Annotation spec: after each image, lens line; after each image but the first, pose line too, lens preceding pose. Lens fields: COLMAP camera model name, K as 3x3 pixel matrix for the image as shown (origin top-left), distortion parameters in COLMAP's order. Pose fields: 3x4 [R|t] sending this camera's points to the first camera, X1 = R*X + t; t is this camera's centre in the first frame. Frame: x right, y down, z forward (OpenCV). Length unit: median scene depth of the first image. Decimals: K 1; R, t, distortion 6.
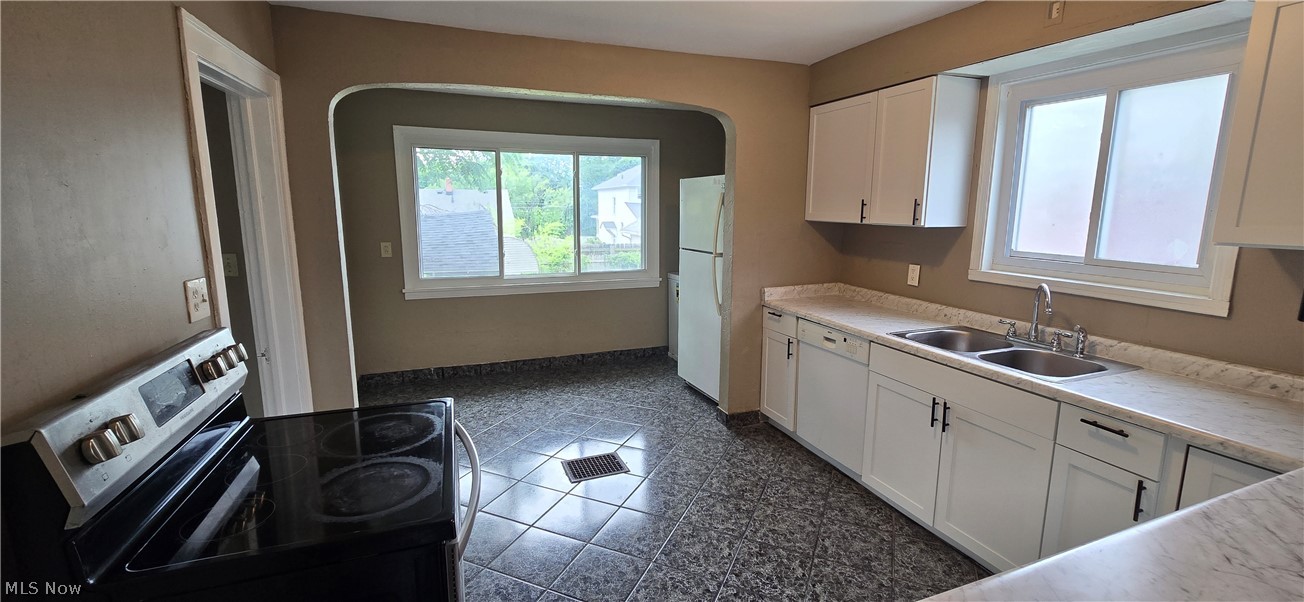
lens RADIAL K [[532.8, 0, 651.4], [0, 532.8, 293.0], [0, 0, 1]] dist [-0.015902, -0.000397]
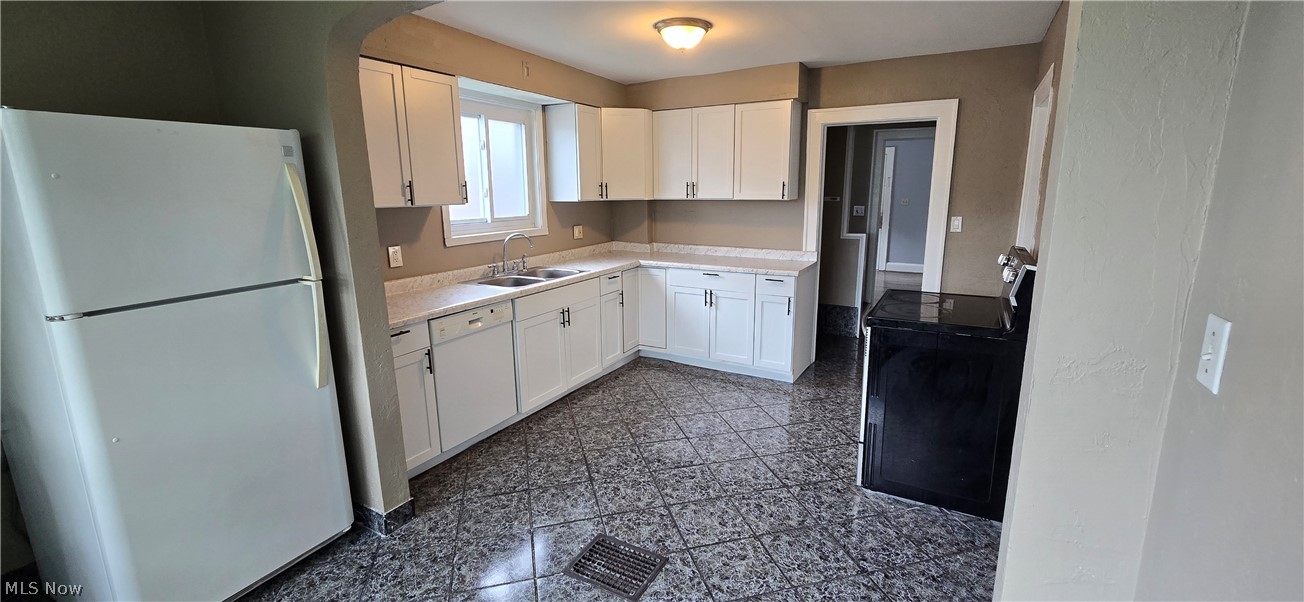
lens RADIAL K [[532.8, 0, 648.9], [0, 532.8, 298.7], [0, 0, 1]] dist [-0.015902, -0.000397]
pose [[-0.631550, -0.154056, 0.759876, -0.642060], [0.137982, 0.942084, 0.305677, -0.217487], [-0.762958, 0.297900, -0.573717, 1.337832]]
